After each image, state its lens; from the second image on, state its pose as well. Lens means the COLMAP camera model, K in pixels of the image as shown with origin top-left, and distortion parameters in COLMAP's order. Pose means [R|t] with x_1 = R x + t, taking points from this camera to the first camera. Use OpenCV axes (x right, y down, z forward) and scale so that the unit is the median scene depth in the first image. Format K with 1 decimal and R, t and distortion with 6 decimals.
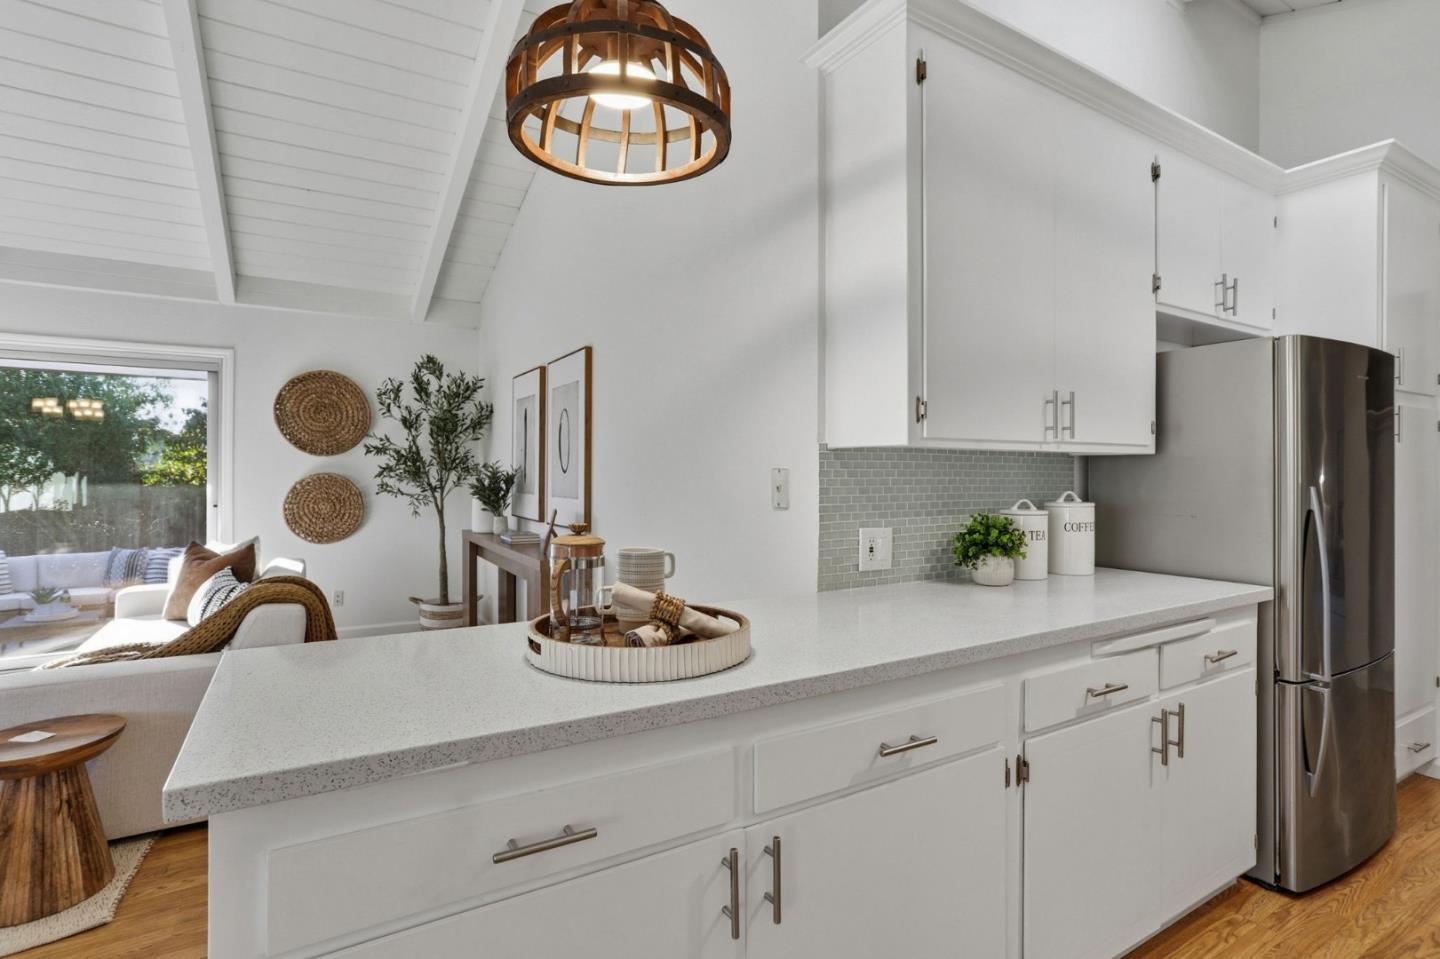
lens RADIAL K [[697.9, 0, 728.1], [0, 697.9, 476.0], [0, 0, 1]] dist [-0.049295, 0.029247]
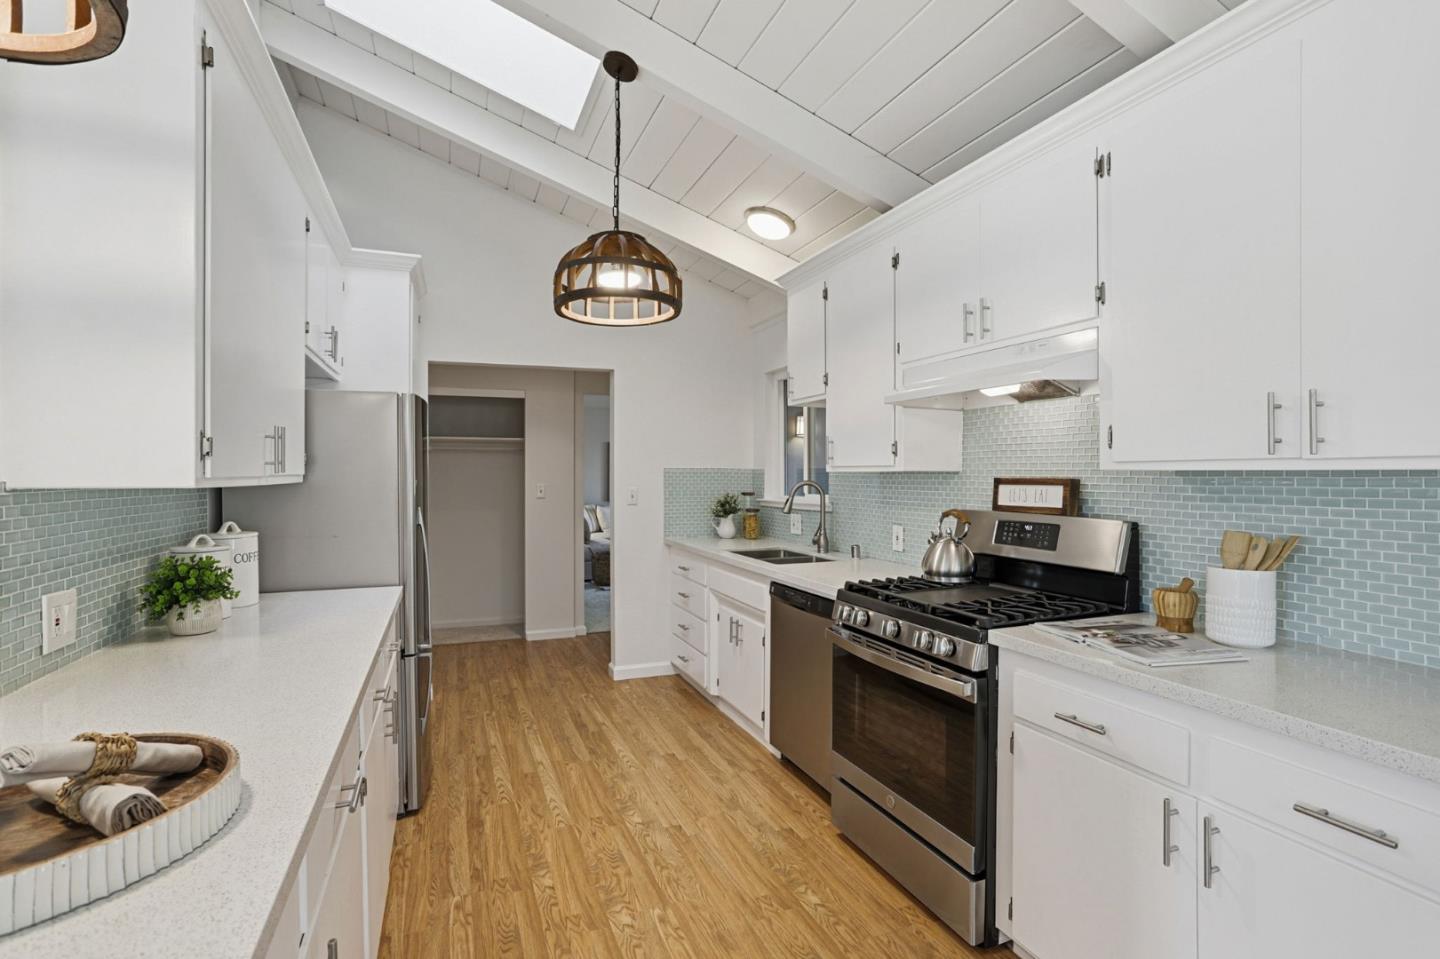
lens RADIAL K [[697.9, 0, 728.1], [0, 697.9, 476.0], [0, 0, 1]] dist [-0.049295, 0.029247]
pose [[0.165328, -0.006055, 0.986220, -0.395367], [0.007636, 0.999959, 0.004859, -0.048099], [-0.986209, 0.006727, 0.165368, 0.172142]]
